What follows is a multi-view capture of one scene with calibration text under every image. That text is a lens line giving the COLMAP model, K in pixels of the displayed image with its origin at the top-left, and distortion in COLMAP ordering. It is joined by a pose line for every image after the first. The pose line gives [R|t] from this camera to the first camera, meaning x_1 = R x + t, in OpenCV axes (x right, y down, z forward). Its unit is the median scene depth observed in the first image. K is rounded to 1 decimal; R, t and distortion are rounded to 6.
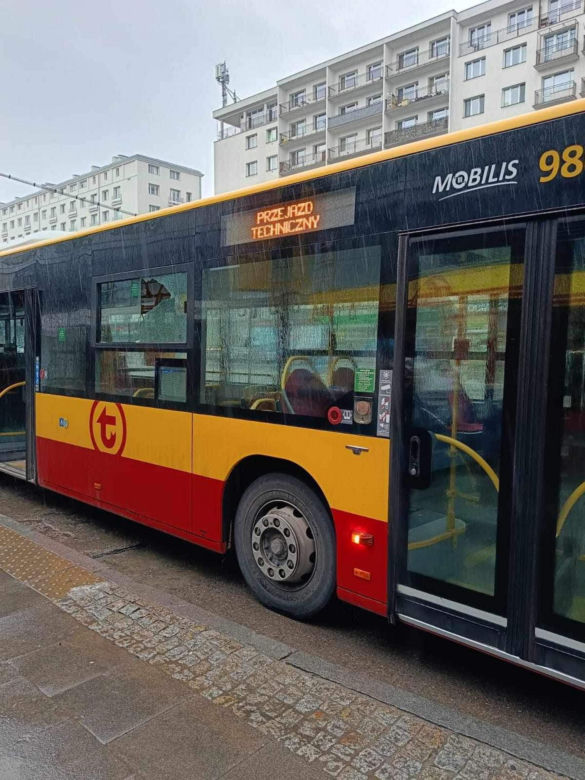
lens RADIAL K [[602.2, 0, 295.2], [0, 602.2, 394.3], [0, 0, 1]] dist [0.007106, -0.007767]
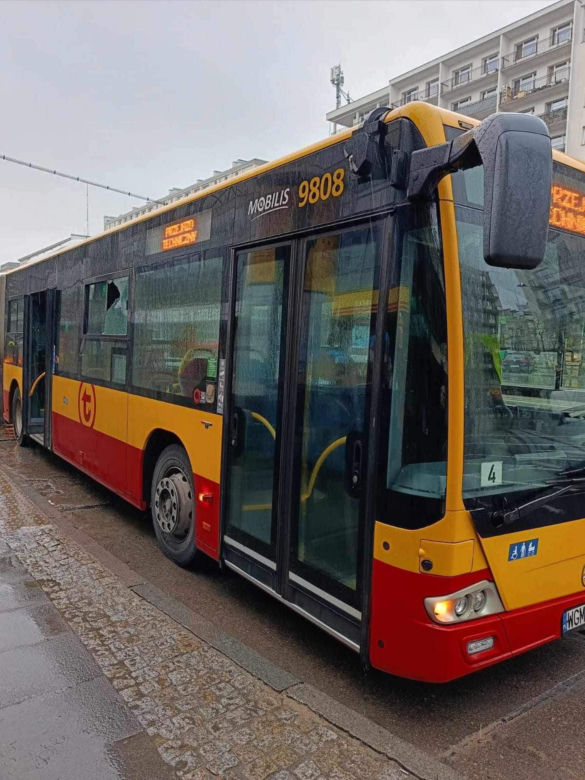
lens RADIAL K [[600.9, 0, 292.5], [0, 600.9, 390.0], [0, 0, 1]] dist [0.008801, 0.004471]
pose [[0.980104, 0.037845, -0.194842, 0.336372], [-0.038649, 0.999253, -0.000326, 0.011006], [0.194684, 0.007850, 0.980835, -0.103888]]
